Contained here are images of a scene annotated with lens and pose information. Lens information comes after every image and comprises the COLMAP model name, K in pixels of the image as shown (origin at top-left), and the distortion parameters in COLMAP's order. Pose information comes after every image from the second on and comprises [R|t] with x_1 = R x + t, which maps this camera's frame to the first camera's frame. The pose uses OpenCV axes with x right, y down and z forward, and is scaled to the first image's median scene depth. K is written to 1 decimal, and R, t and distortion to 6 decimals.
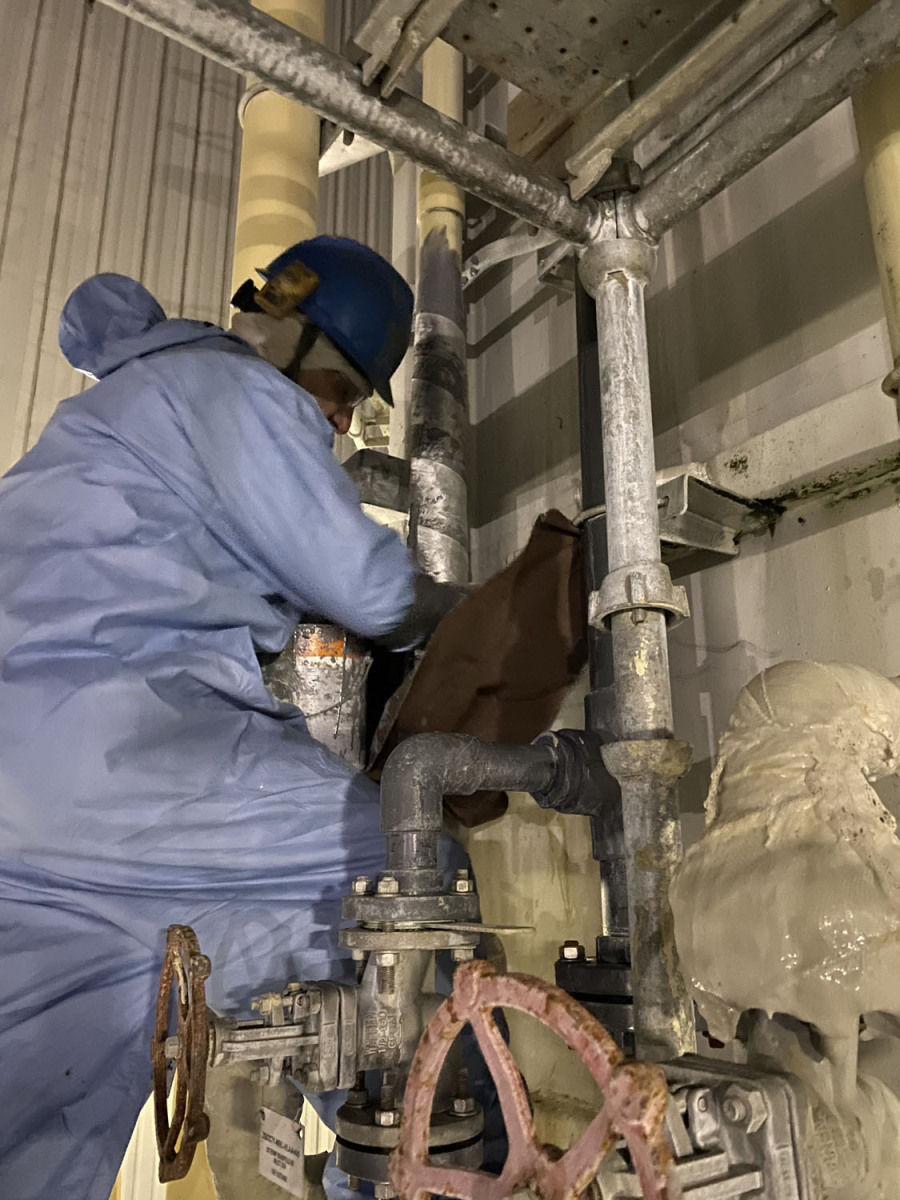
lens RADIAL K [[919.5, 0, 454.8], [0, 919.5, 603.5], [0, 0, 1]] dist [0.014959, -0.004889]
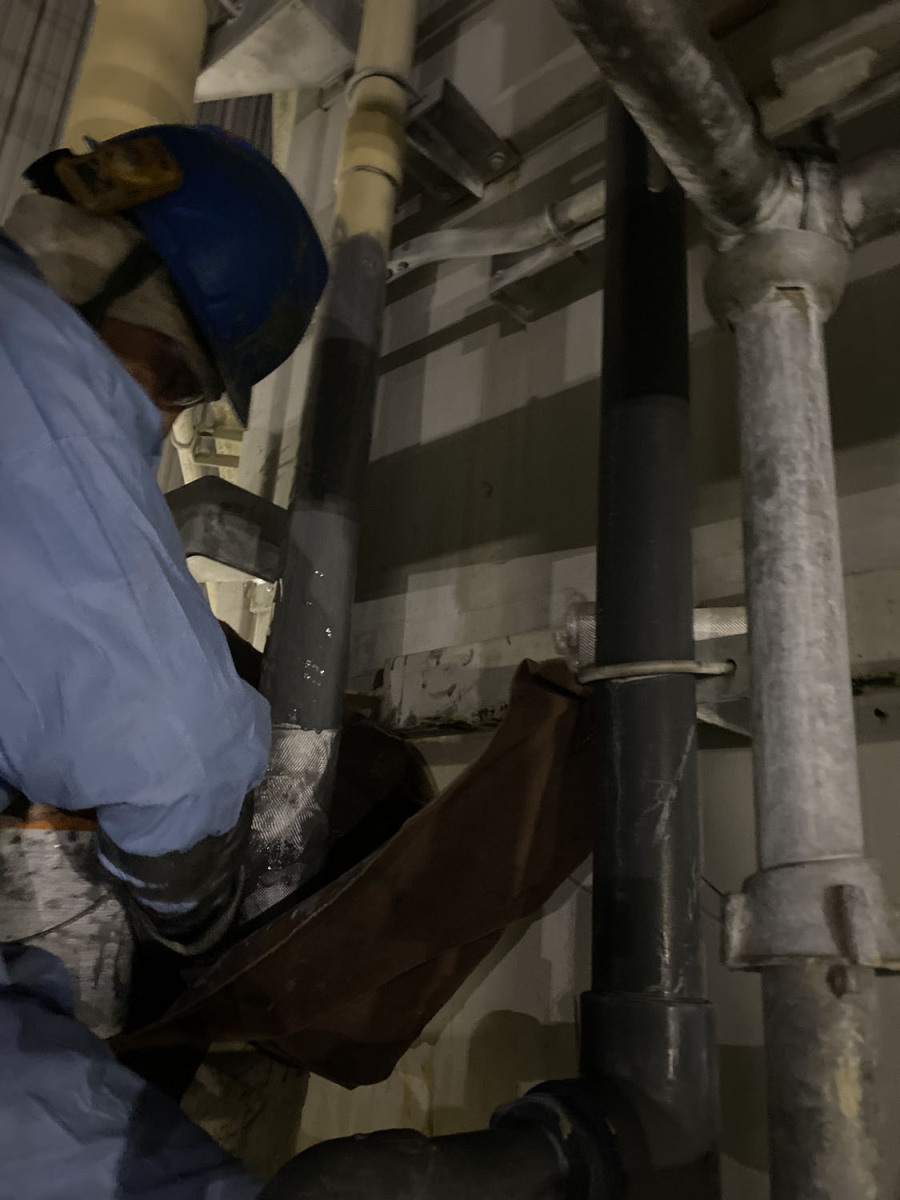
lens RADIAL K [[919.5, 0, 448.1], [0, 919.5, 594.1], [0, 0, 1]] dist [0.014959, -0.004889]
pose [[0.960538, 0.157098, 0.229536, -0.125890], [-0.146472, 0.987224, -0.062729, -0.109404], [-0.236458, 0.026633, 0.971277, 0.508866]]
